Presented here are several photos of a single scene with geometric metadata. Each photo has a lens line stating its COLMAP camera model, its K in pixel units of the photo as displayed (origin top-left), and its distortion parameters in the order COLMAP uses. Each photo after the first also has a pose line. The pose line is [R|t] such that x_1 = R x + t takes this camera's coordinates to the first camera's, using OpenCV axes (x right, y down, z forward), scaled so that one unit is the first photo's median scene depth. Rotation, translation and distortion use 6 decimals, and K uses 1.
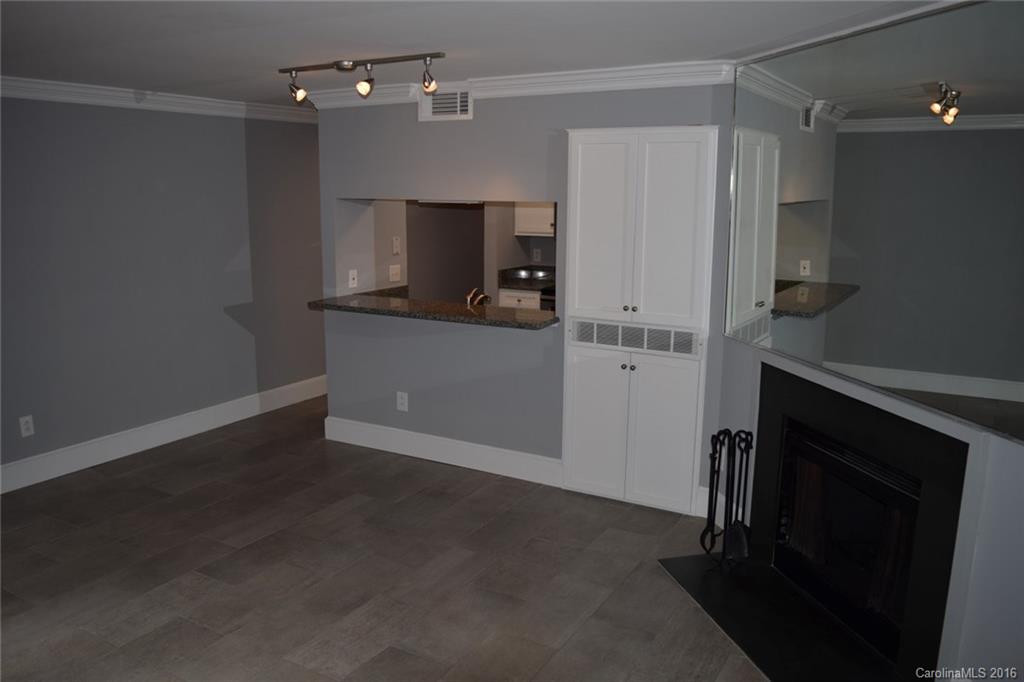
lens RADIAL K [[817.1, 0, 517.5], [0, 817.1, 340.2], [0, 0, 1]] dist [-0.087302, 0.016385]
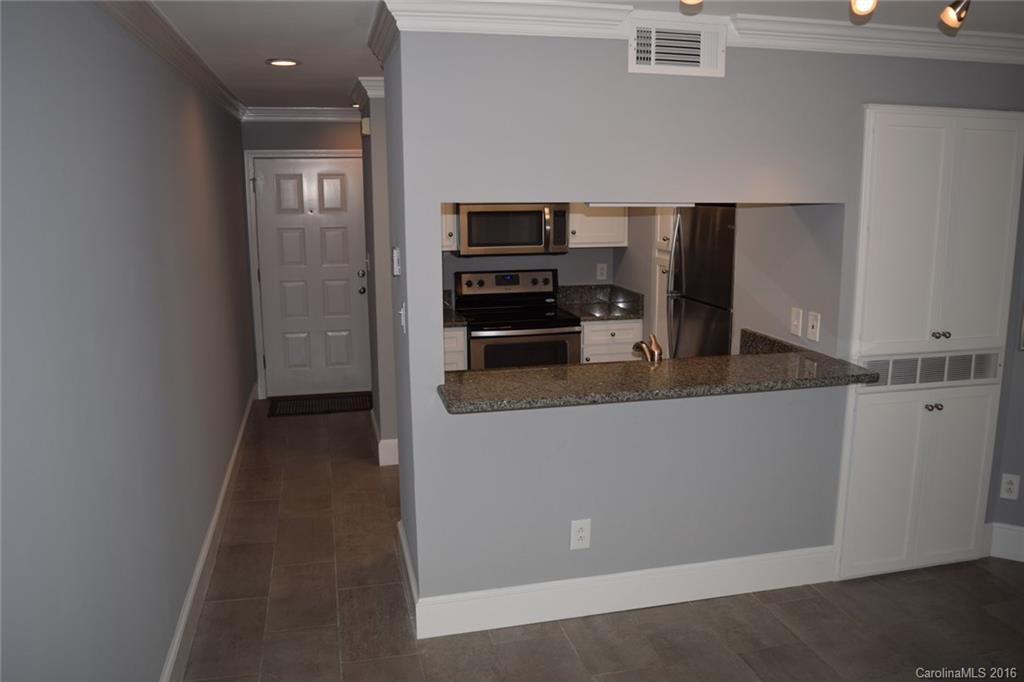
lens RADIAL K [[817.1, 0, 514.0], [0, 817.1, 341.9], [0, 0, 1]] dist [-0.087302, 0.016385]
pose [[0.717246, -0.139935, 0.682625, -0.693240], [0.130009, 0.989300, 0.066199, -0.137174], [-0.684584, 0.041267, 0.727765, 0.711800]]
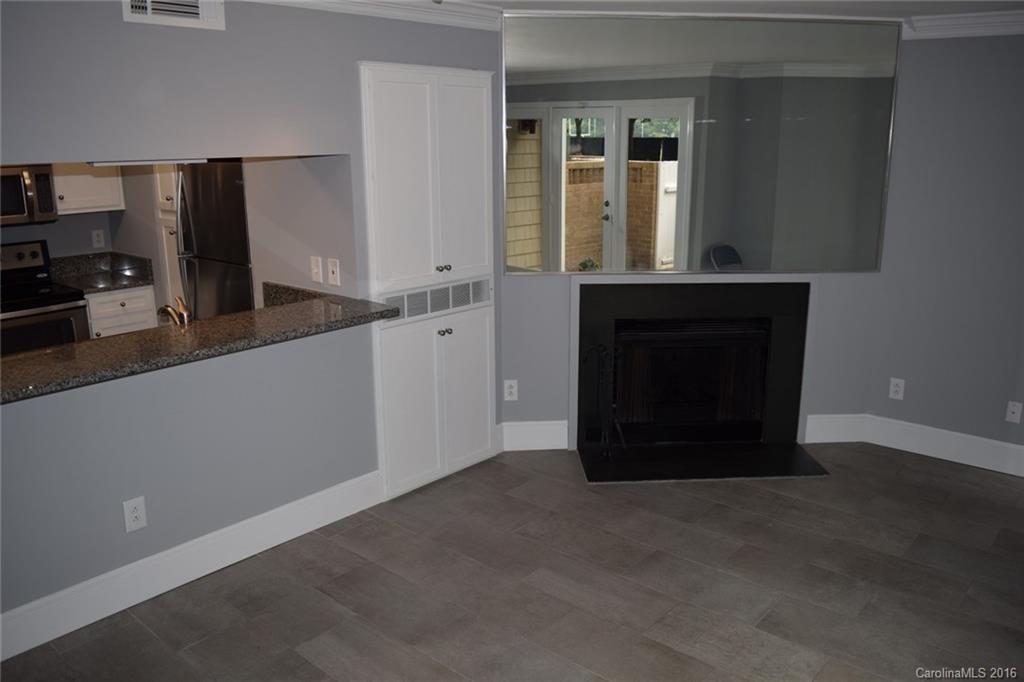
lens RADIAL K [[817.1, 0, 520.2], [0, 817.1, 342.1], [0, 0, 1]] dist [-0.087302, 0.016385]
pose [[0.179853, -0.246337, 0.952350, -0.728206], [0.178529, 0.960233, 0.214661, -0.138363], [-0.967357, 0.131415, 0.216679, 0.725172]]
